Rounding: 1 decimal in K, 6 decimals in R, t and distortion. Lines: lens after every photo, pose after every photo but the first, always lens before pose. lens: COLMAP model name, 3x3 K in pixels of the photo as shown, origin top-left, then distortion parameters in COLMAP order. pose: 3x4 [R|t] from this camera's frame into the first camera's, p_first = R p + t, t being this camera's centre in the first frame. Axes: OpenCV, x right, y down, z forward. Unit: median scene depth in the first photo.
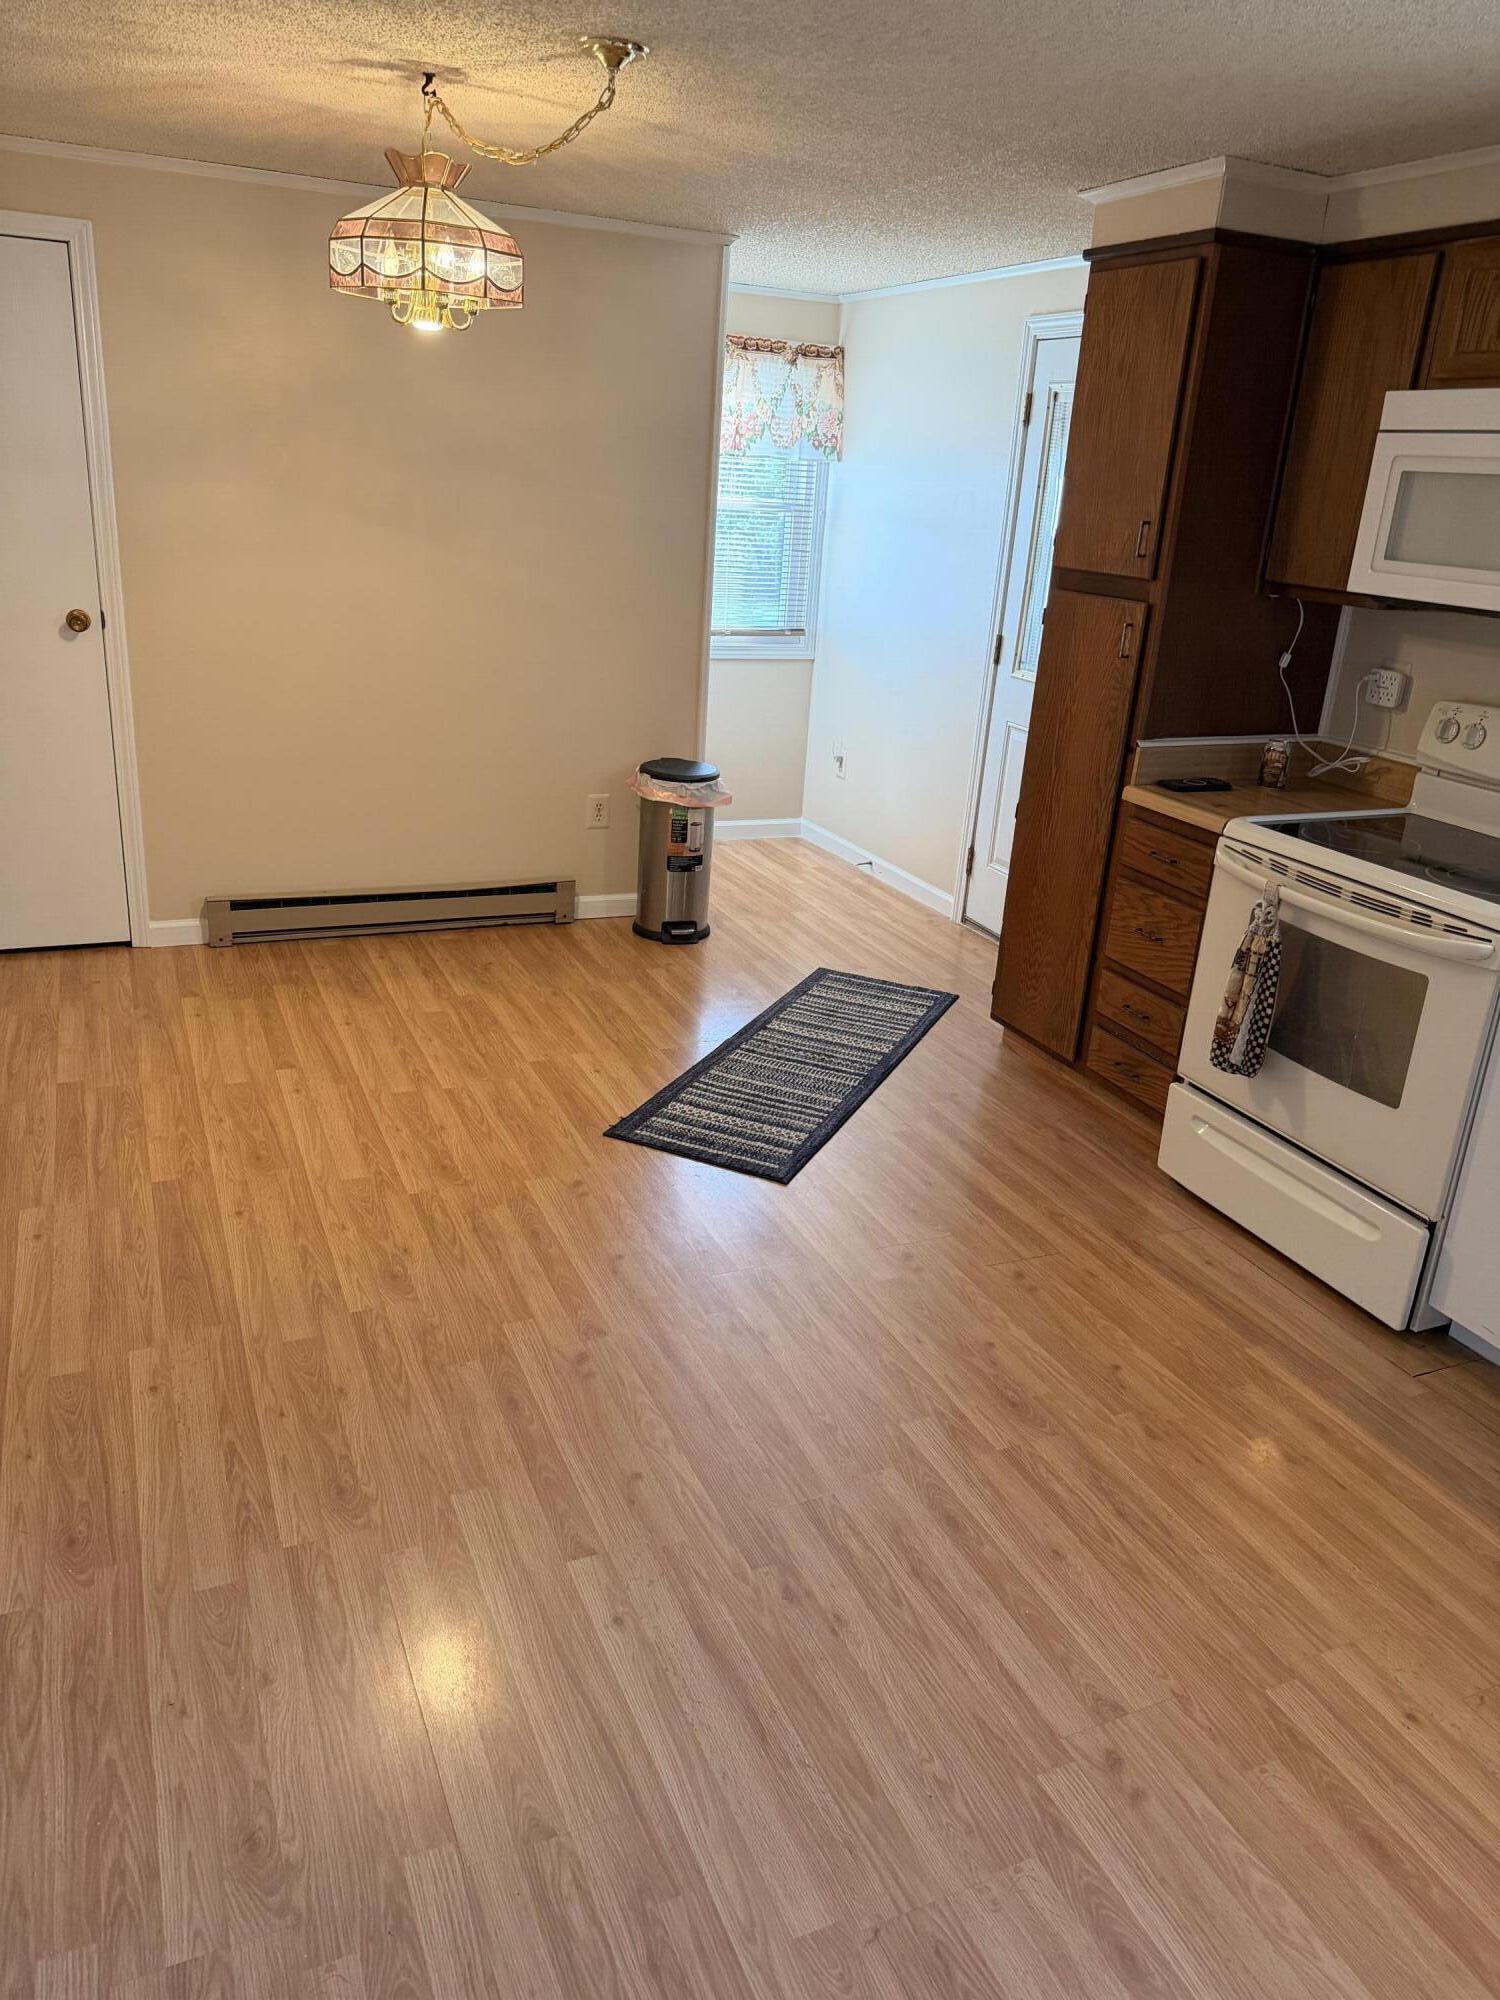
lens RADIAL K [[1414.9, 0, 765.0], [0, 1414.9, 994.4], [0, 0, 1]] dist [0.087174, -0.081200]
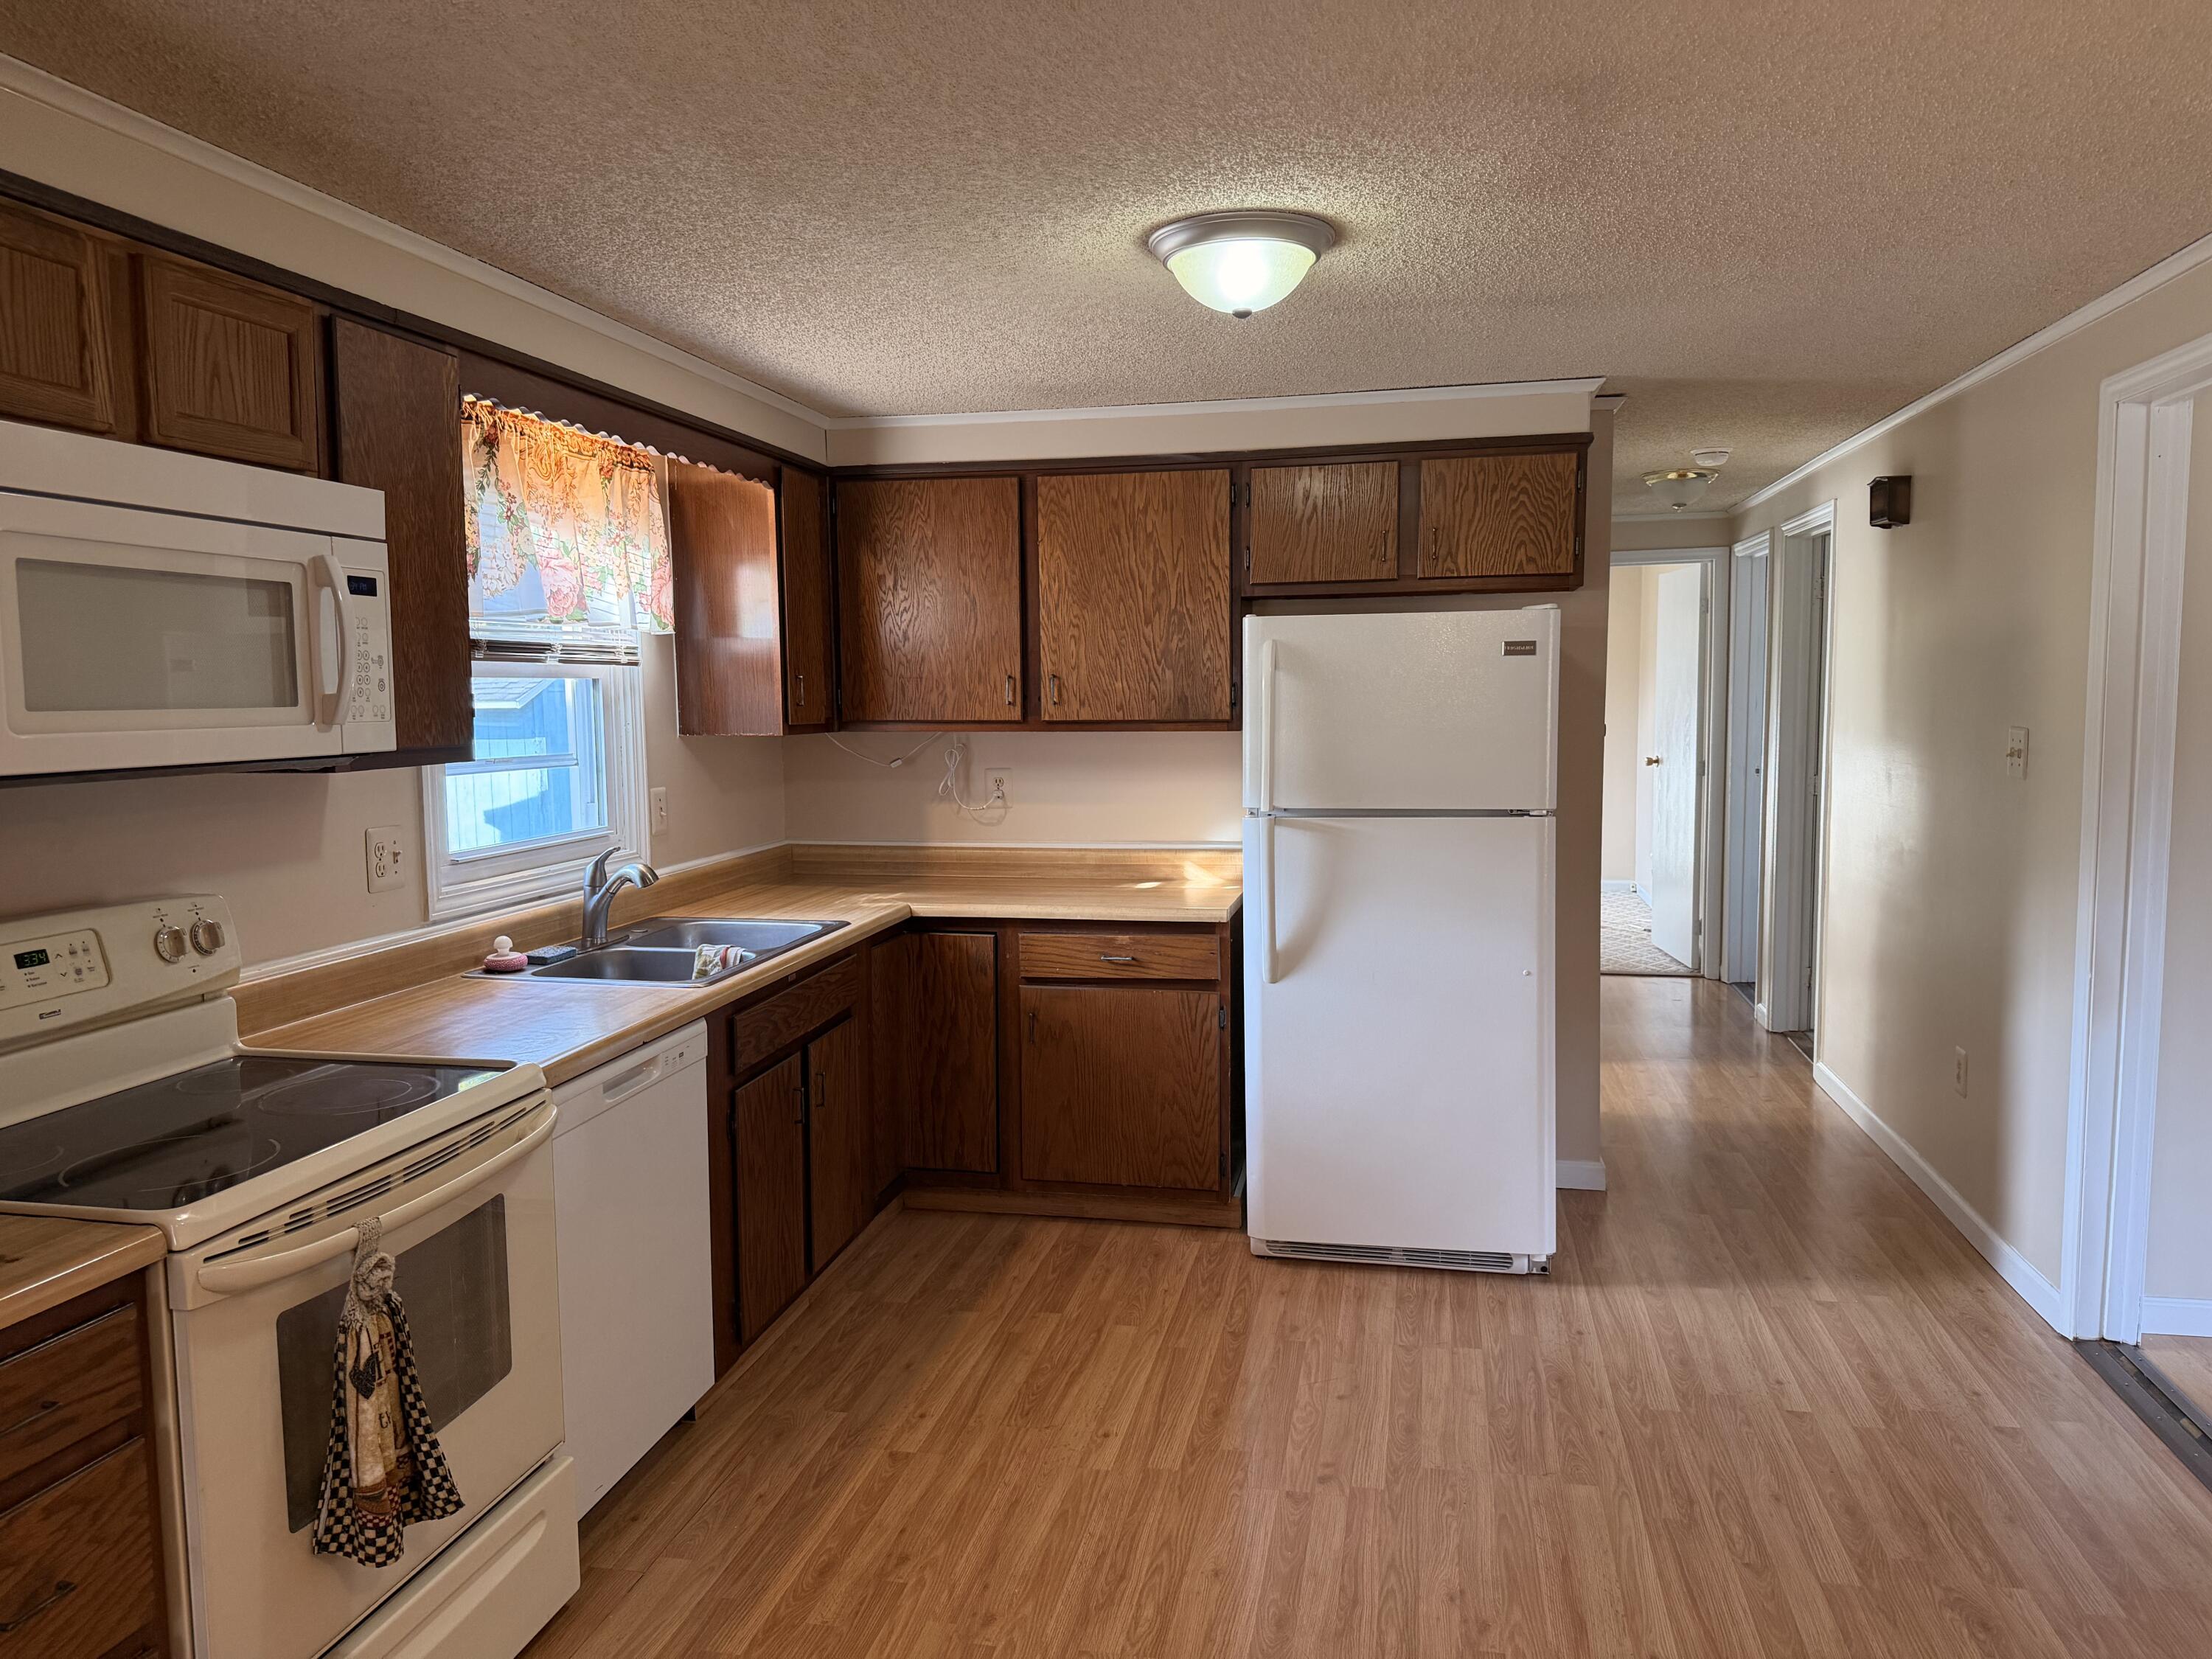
lens RADIAL K [[1564.9, 0, 1119.4], [0, 1564.9, 831.3], [0, 0, 1]] dist [0.087174, -0.081200]
pose [[-0.809980, -0.109766, 0.576094, -0.397128], [0.161247, 0.902785, 0.398722, -0.655739], [-0.563855, 0.415850, -0.713538, 1.822725]]
